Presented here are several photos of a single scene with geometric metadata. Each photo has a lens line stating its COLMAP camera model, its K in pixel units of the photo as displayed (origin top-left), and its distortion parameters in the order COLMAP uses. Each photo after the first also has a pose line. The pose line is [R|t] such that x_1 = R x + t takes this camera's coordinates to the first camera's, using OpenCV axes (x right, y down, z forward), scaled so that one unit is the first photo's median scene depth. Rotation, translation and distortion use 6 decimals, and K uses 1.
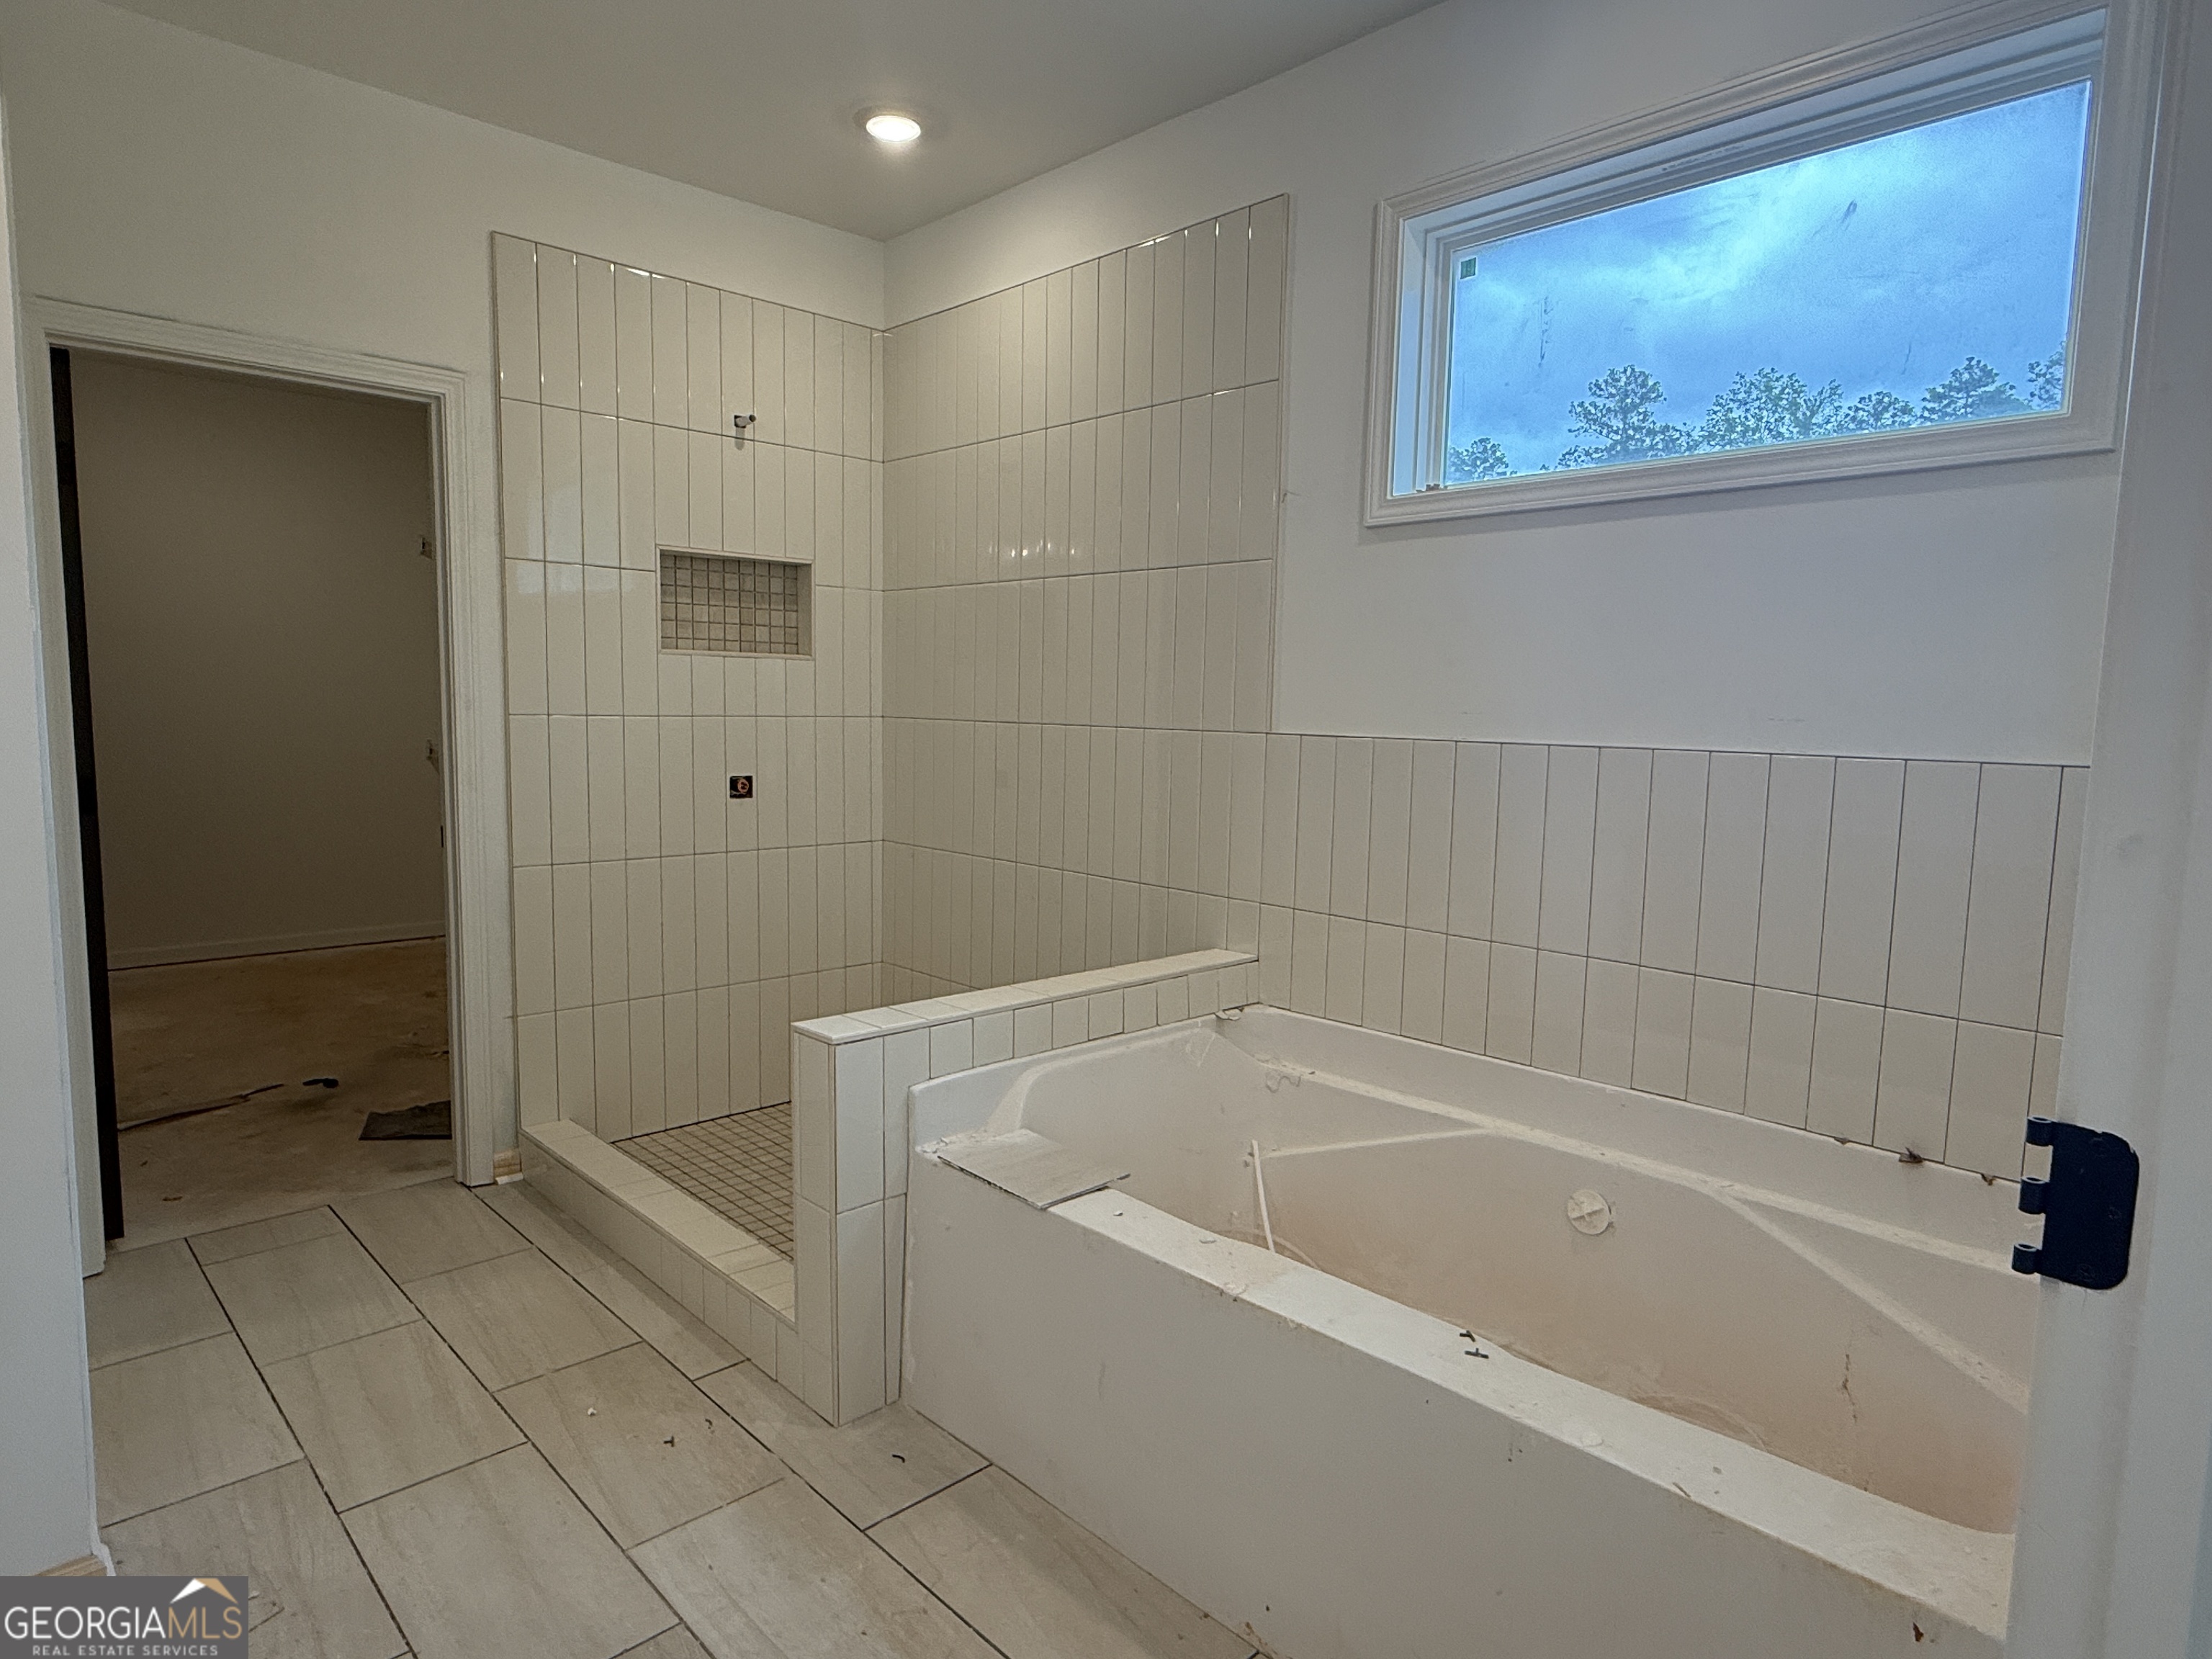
lens RADIAL K [[1287.2, 0, 1119.5], [0, 1287.2, 832.2], [0, 0, 1]] dist [-0.000336, 0.004521]
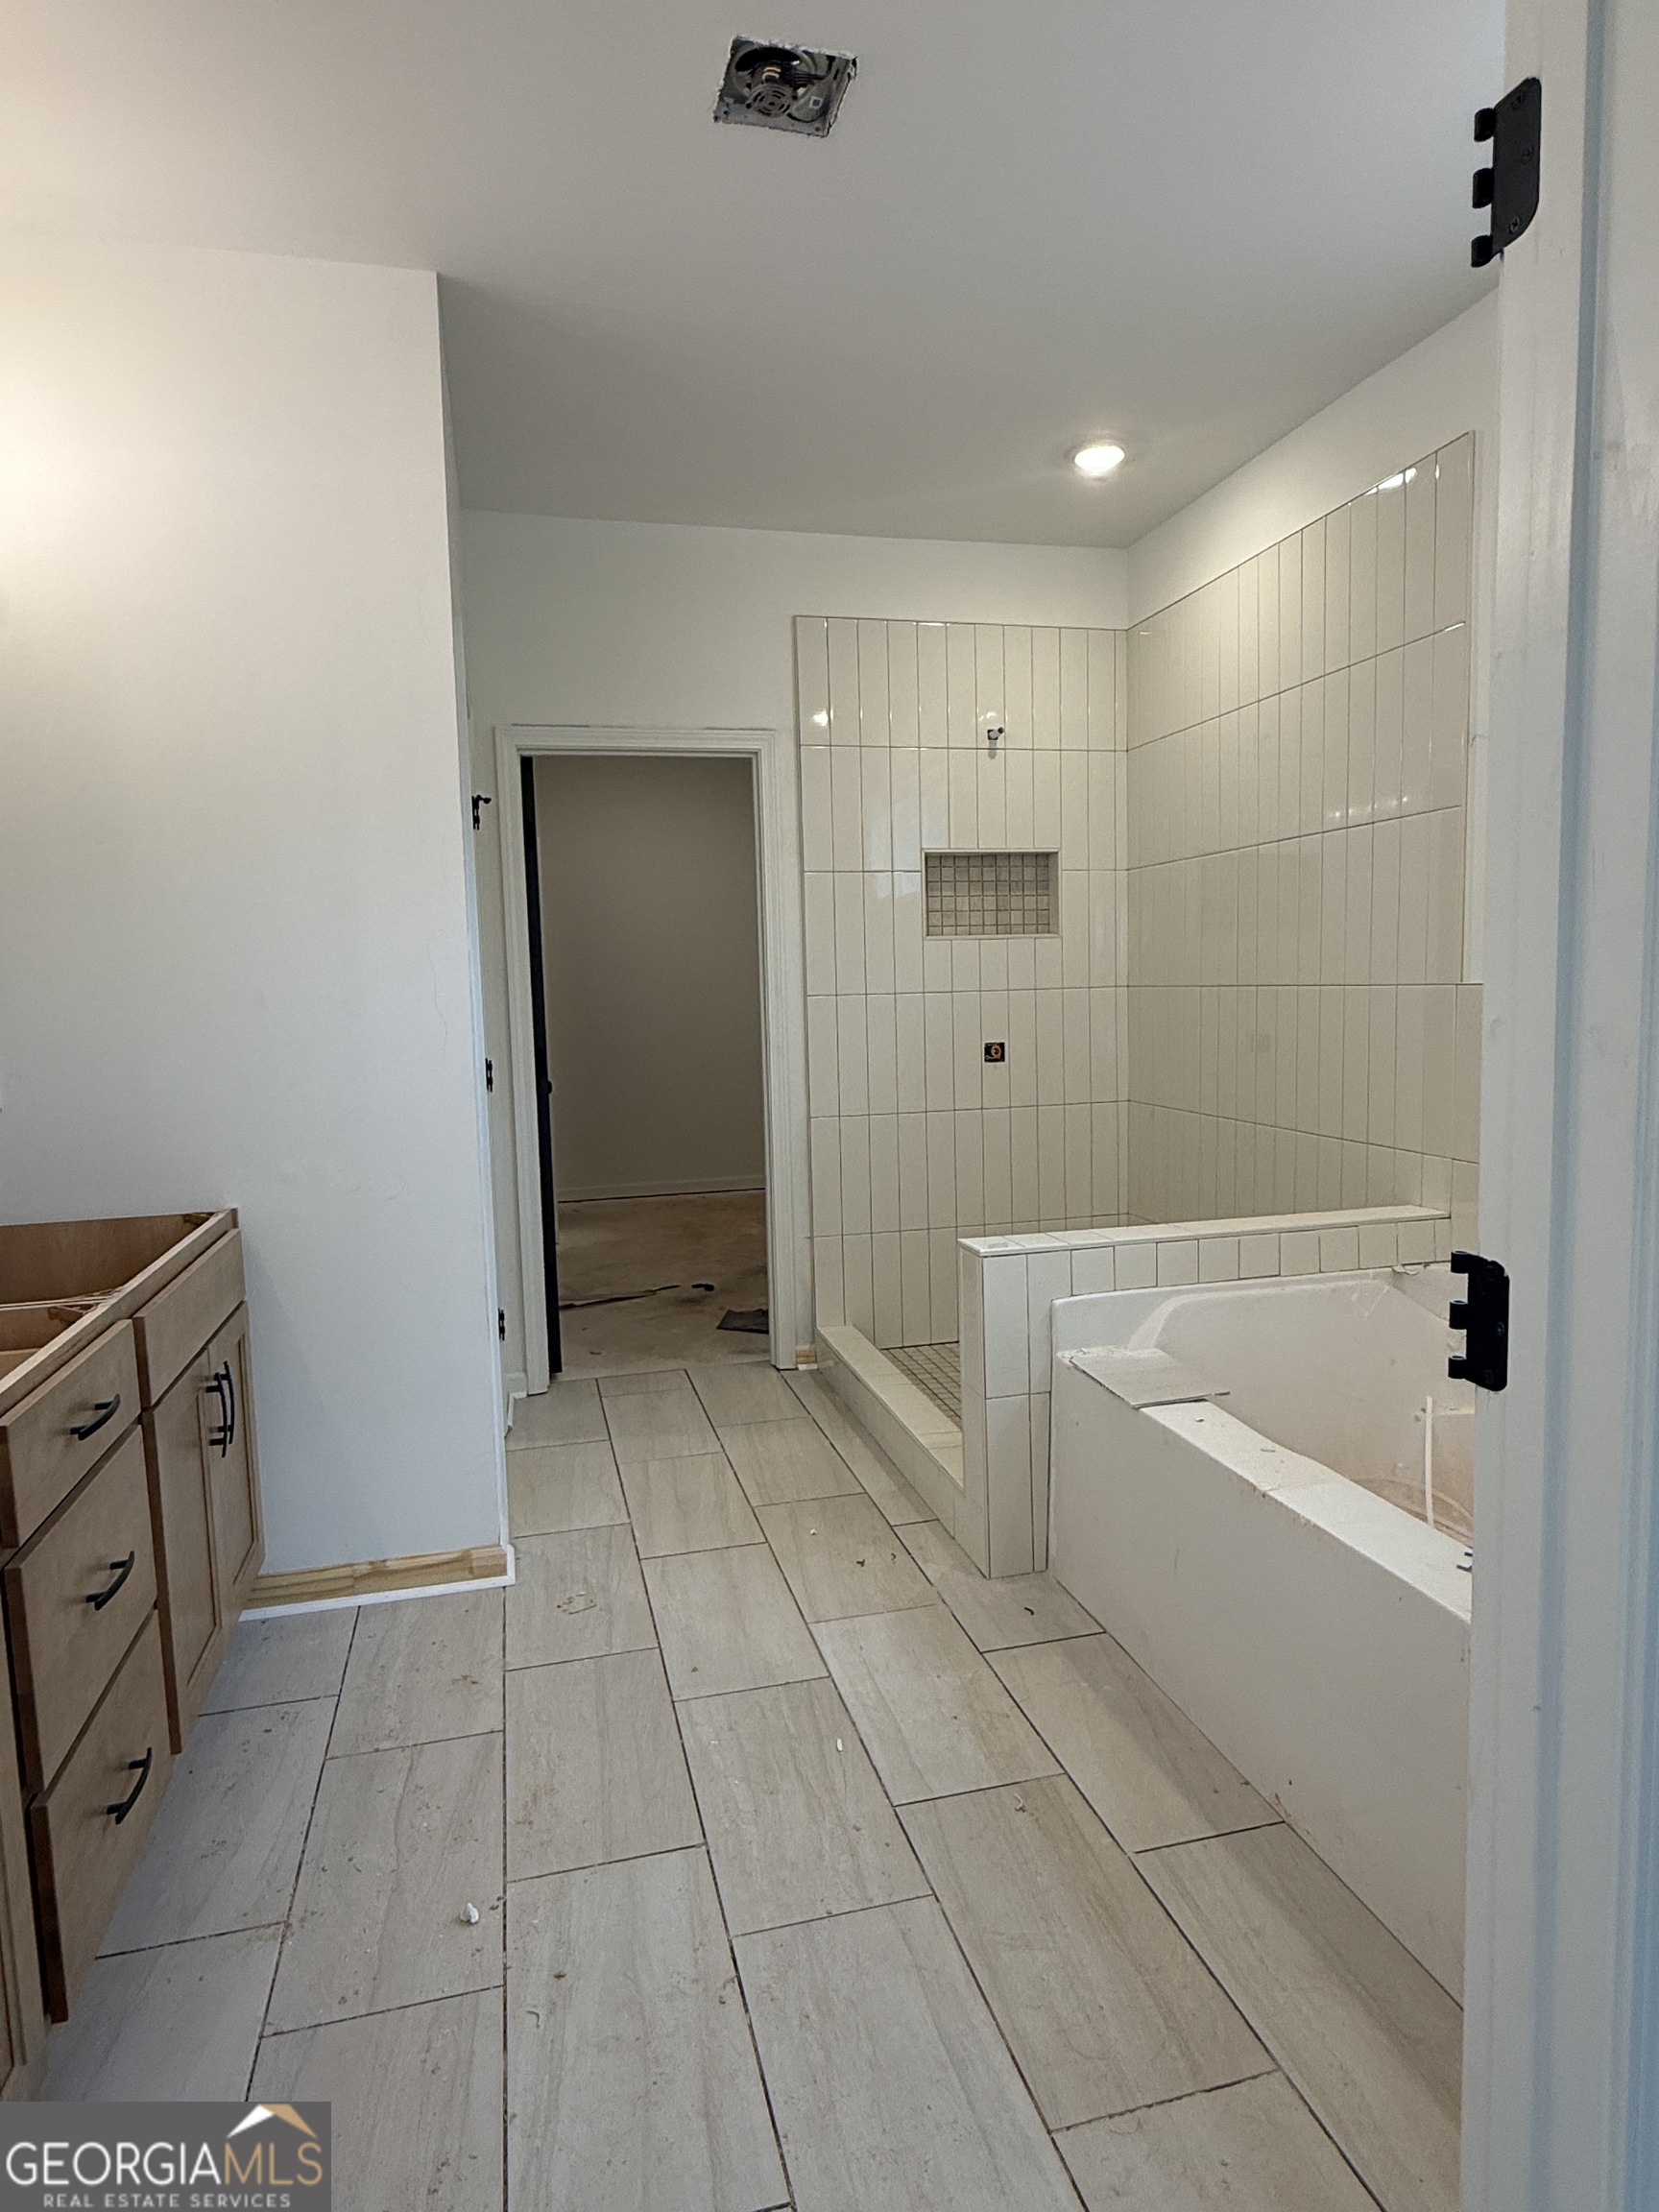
lens RADIAL K [[1287.2, 0, 818.7], [0, 1287.2, 1107.0], [0, 0, 1]] dist [-0.000336, 0.004521]
pose [[0.864081, 0.005730, -0.503321, 0.207057], [-0.007589, 0.999970, -0.001644, 0.023341], [0.503296, 0.005241, 0.864098, -0.096151]]
